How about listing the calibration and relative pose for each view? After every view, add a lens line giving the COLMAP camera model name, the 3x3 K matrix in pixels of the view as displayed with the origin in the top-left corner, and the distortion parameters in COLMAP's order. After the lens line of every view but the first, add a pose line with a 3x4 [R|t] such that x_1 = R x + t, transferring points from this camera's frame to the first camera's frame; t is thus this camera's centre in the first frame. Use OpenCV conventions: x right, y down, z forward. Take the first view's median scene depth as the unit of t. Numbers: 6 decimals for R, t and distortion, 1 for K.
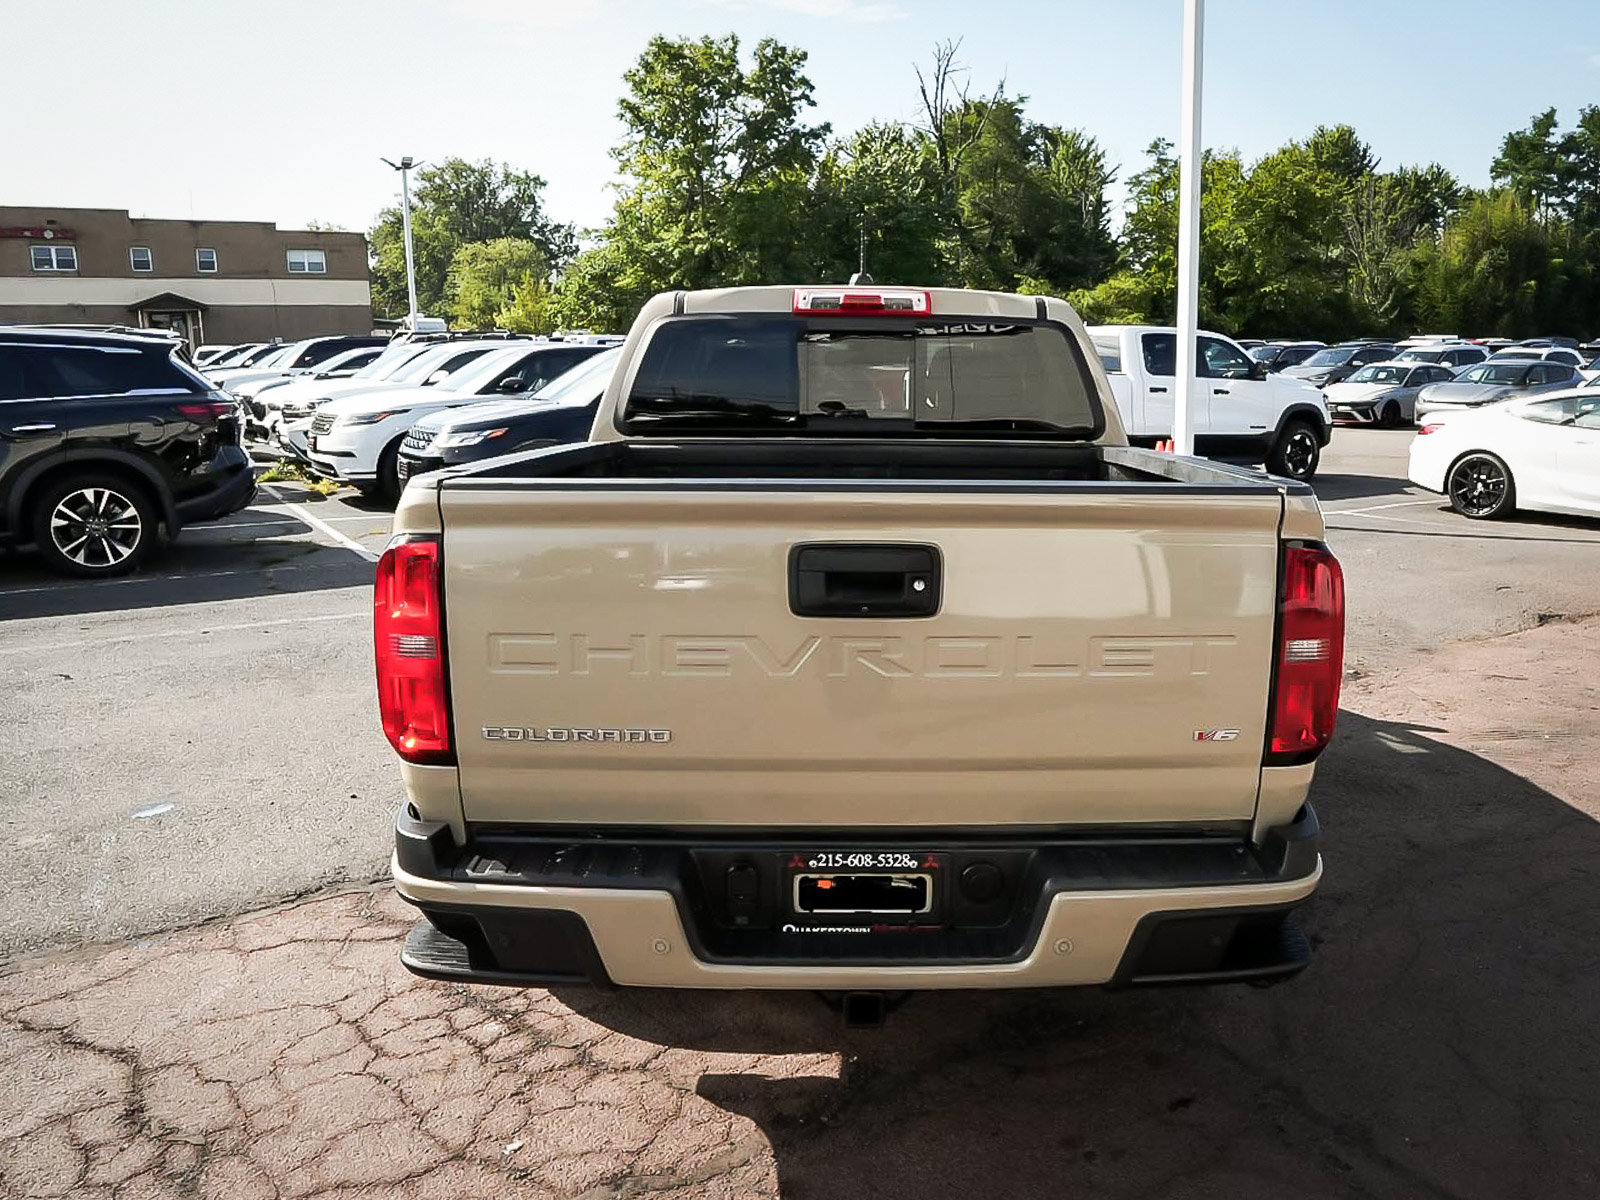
lens RADIAL K [[1226.6, 0, 897.9], [0, 1226.6, 614.0], [0, 0, 1]] dist [-0.071652, 0.021169]
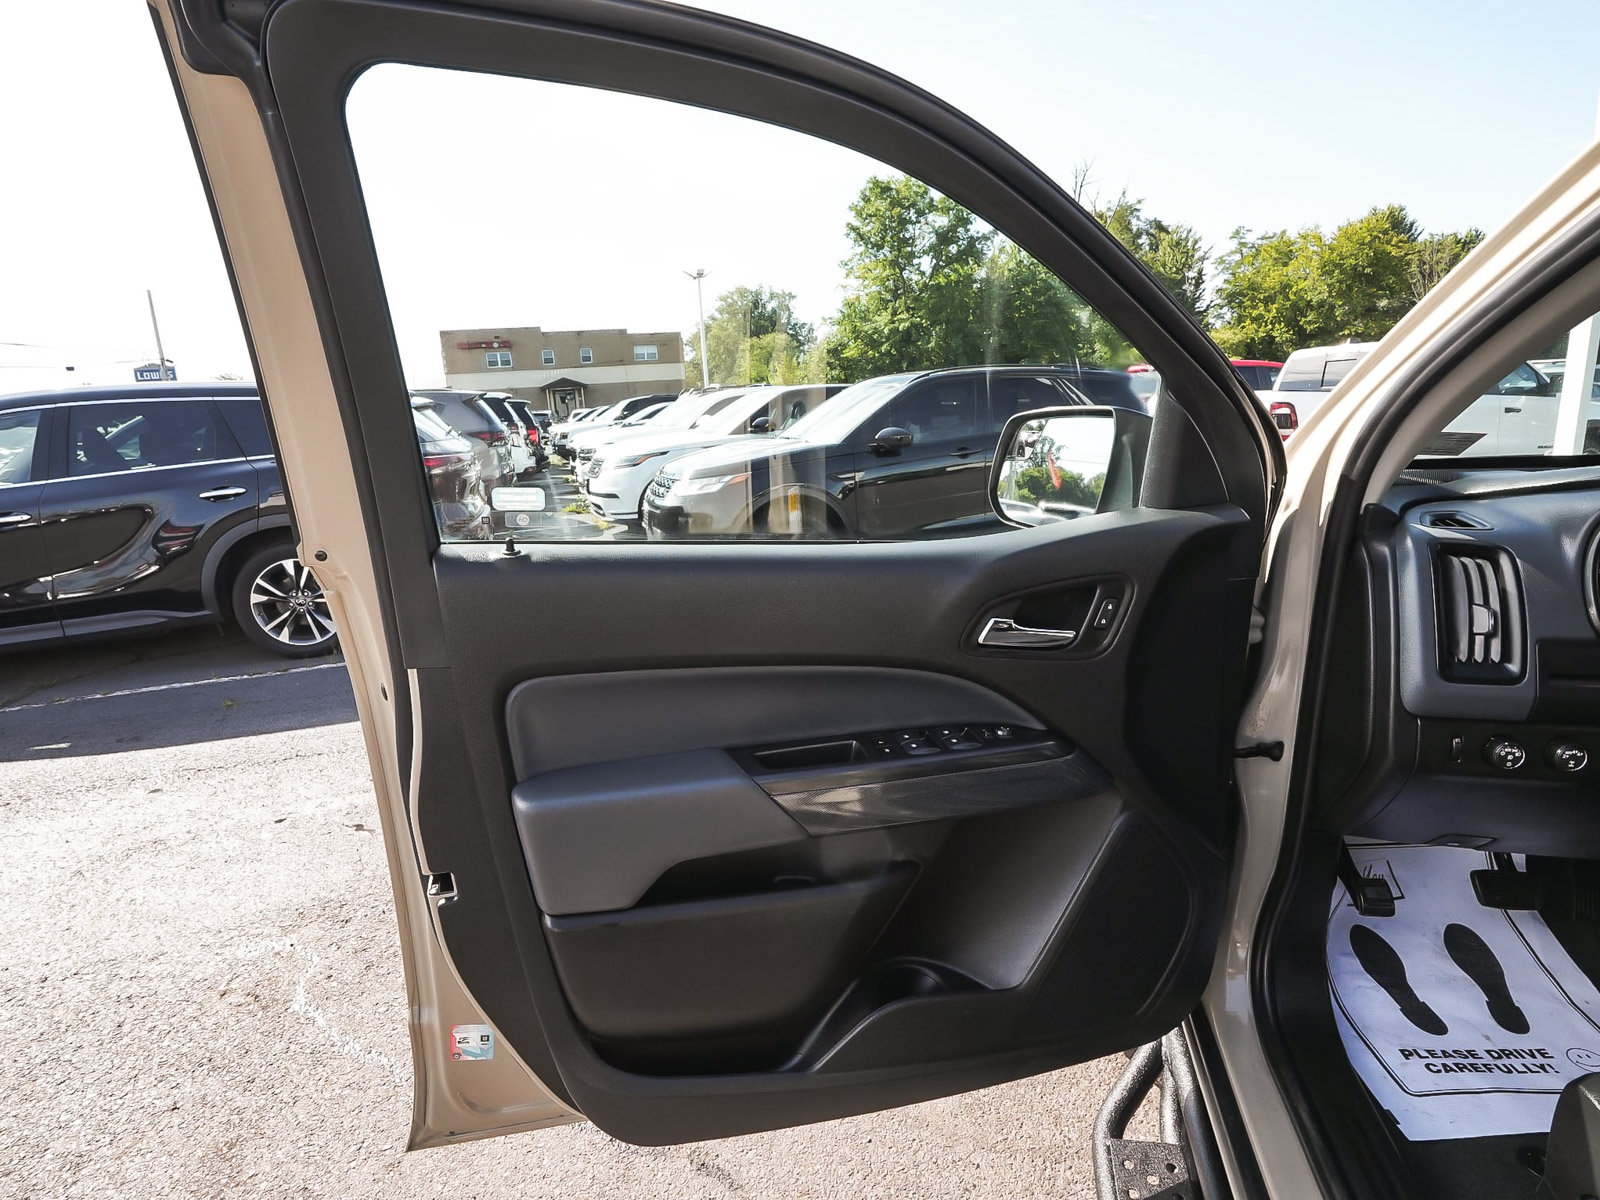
lens RADIAL K [[777.6, 0, 801.5], [0, 777.6, 587.9], [0, 0, 1]] dist [-0.072644, 0.016390]
pose [[0.962594, 0.014427, -0.270562, -0.030174], [-0.008130, 0.999670, 0.024379, -0.018848], [0.270824, -0.021267, 0.962394, 0.105703]]
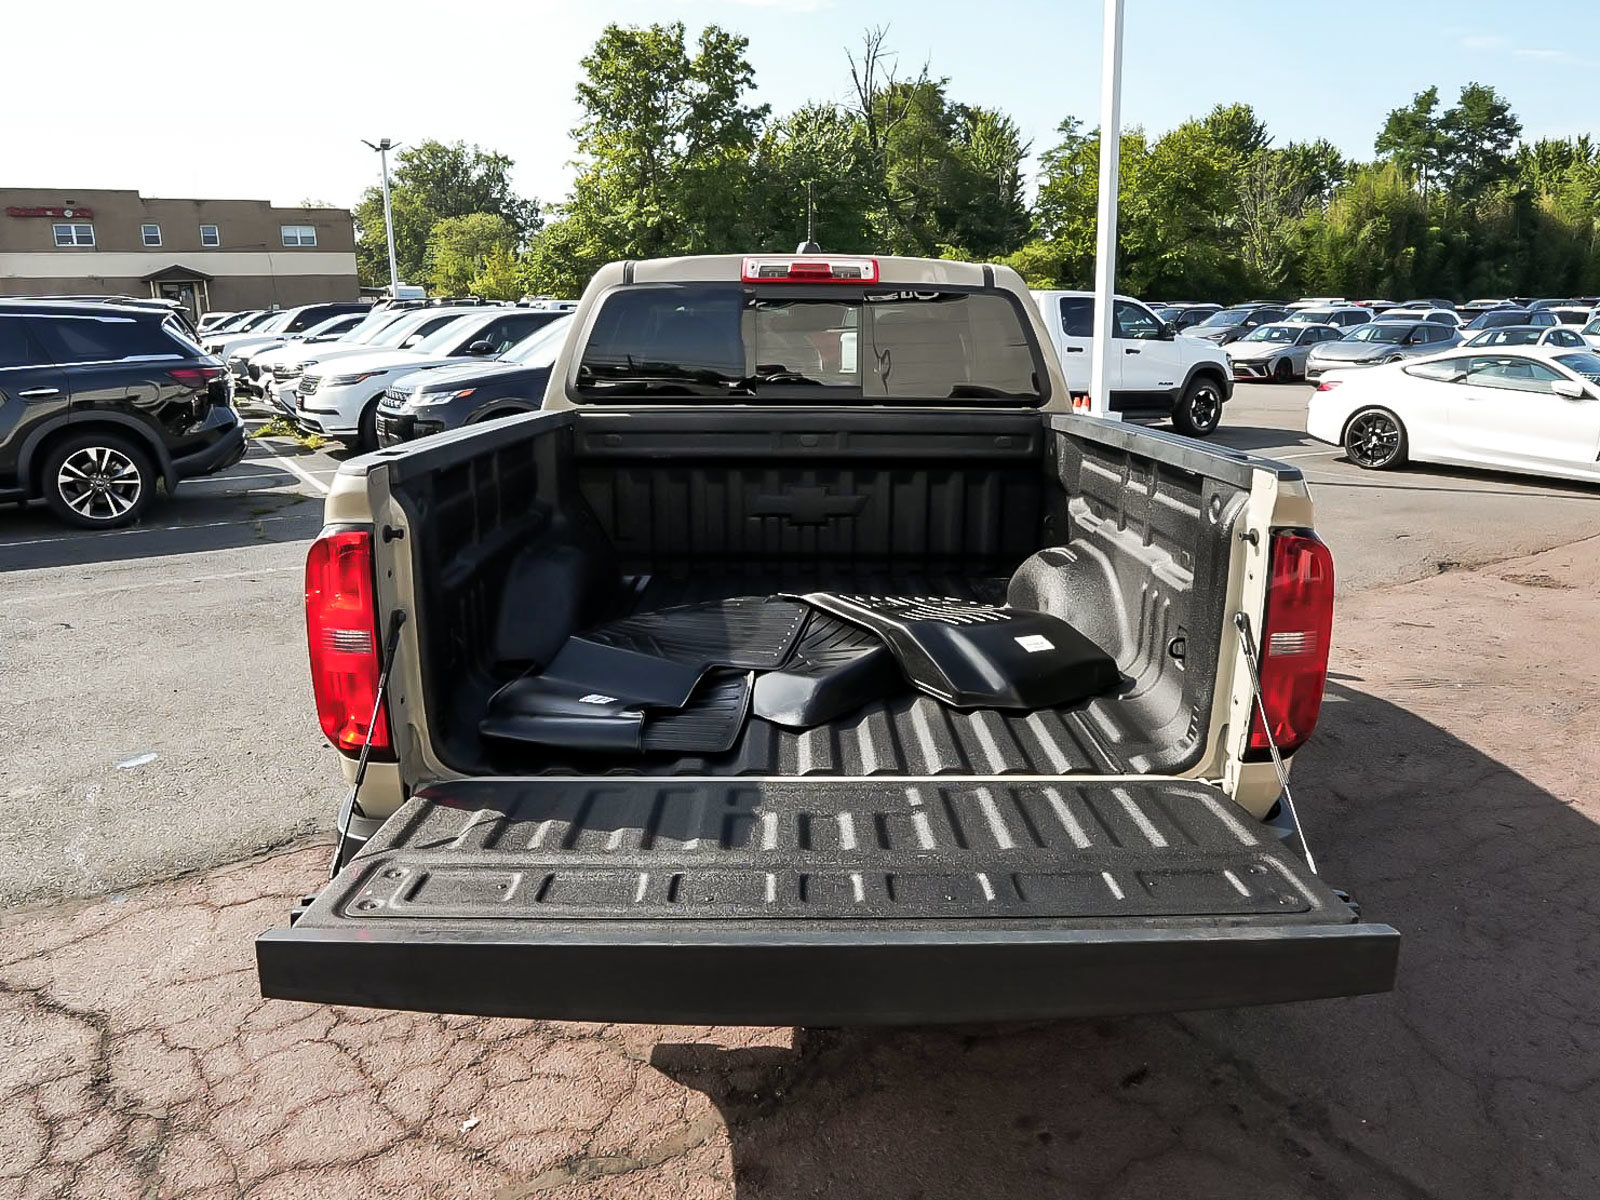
lens RADIAL K [[1088.5, 0, 805.6], [0, 1088.5, 605.1], [0, 0, 1]] dist [-0.062113, 0.007454]
pose [[0.999753, 0.001076, -0.022209, -0.001121], [0.000055, 0.998705, 0.050877, -0.001971], [0.022235, -0.050865, 0.998458, 0.007823]]
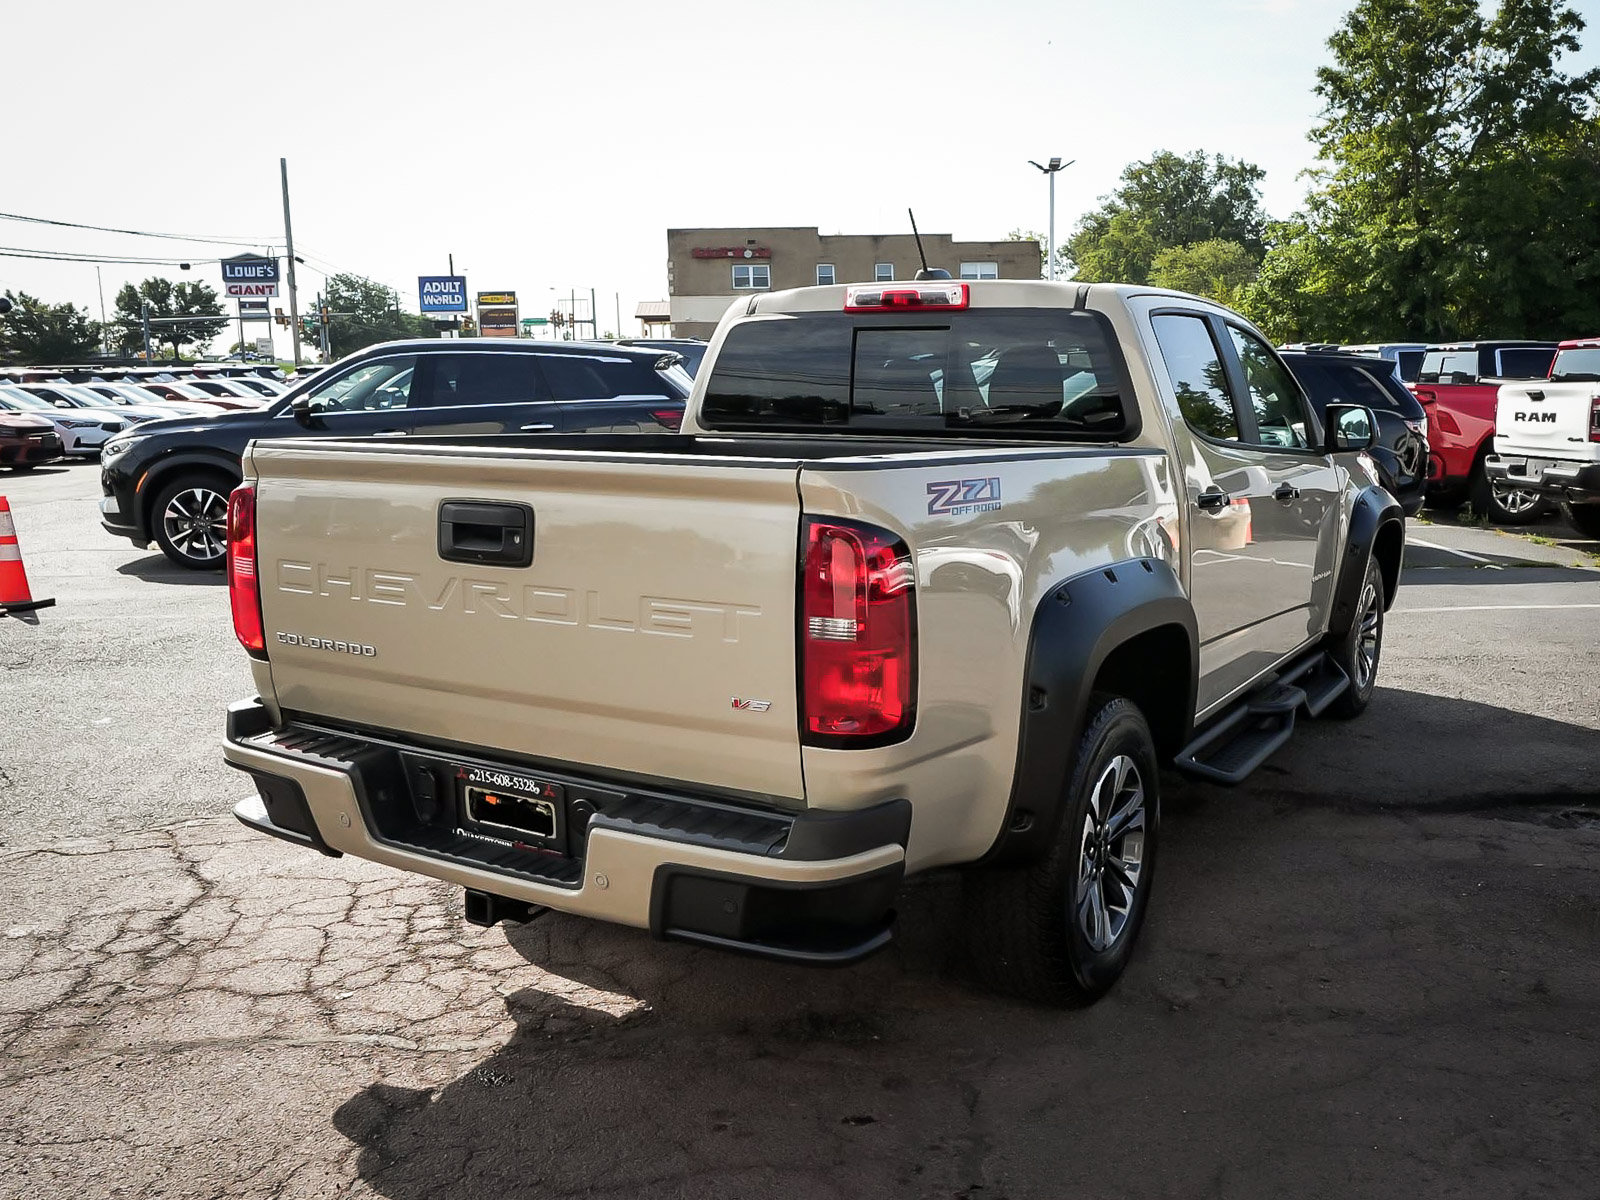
lens RADIAL K [[1425.0, 0, 860.4], [0, 1425.0, 631.7], [0, 0, 1]] dist [-0.009944, 0.035238]
pose [[0.849311, 0.087772, -0.520544, 0.047605], [-0.104044, 0.994571, -0.002055, 0.001583], [0.517538, 0.055905, 0.853832, 0.001377]]
